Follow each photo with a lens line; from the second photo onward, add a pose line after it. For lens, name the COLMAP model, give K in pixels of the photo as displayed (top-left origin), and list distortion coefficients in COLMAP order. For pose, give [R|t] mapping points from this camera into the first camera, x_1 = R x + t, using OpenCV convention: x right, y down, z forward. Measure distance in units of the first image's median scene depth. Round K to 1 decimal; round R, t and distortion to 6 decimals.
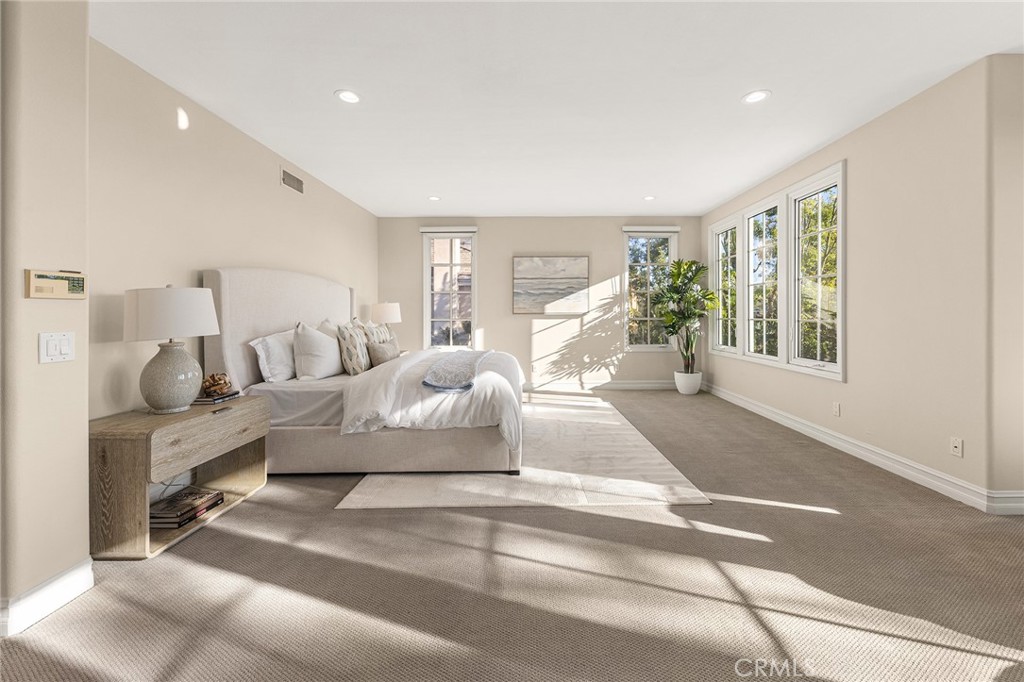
lens RADIAL K [[388.6, 0, 513.8], [0, 388.6, 312.8], [0, 0, 1]] dist [0.010287, -0.000358]
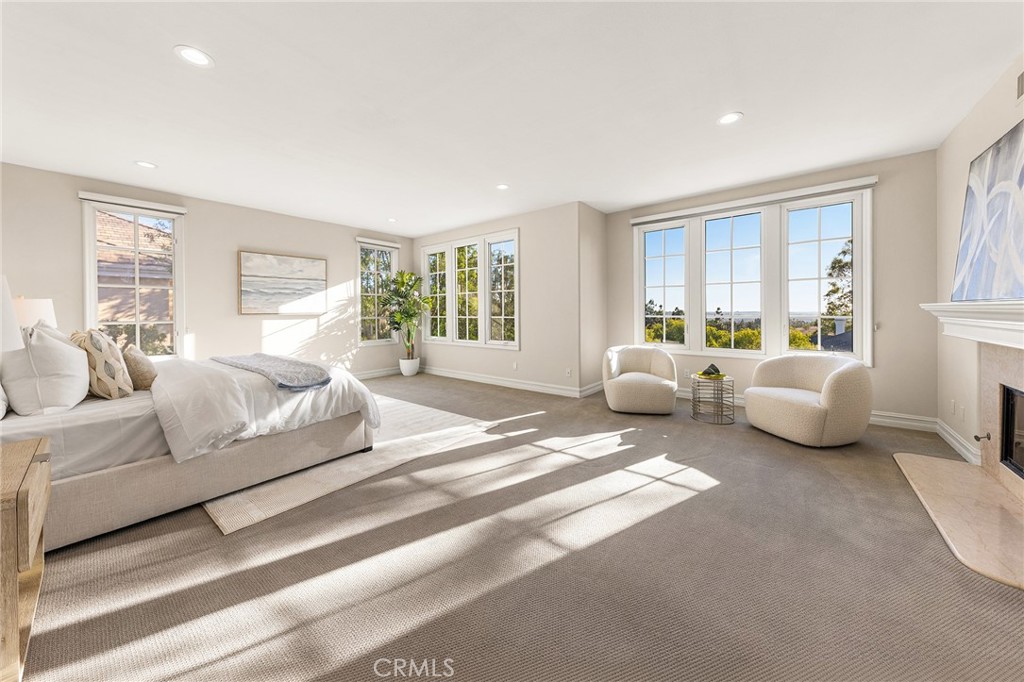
lens RADIAL K [[351.5, 0, 511.7], [0, 351.5, 313.4], [0, 0, 1]] dist [0.014195, -0.000069]
pose [[0.638694, -0.004406, 0.769448, -0.249751], [0.003716, 0.999990, 0.002641, 0.000386], [-0.769452, 0.001172, 0.638704, -0.005677]]
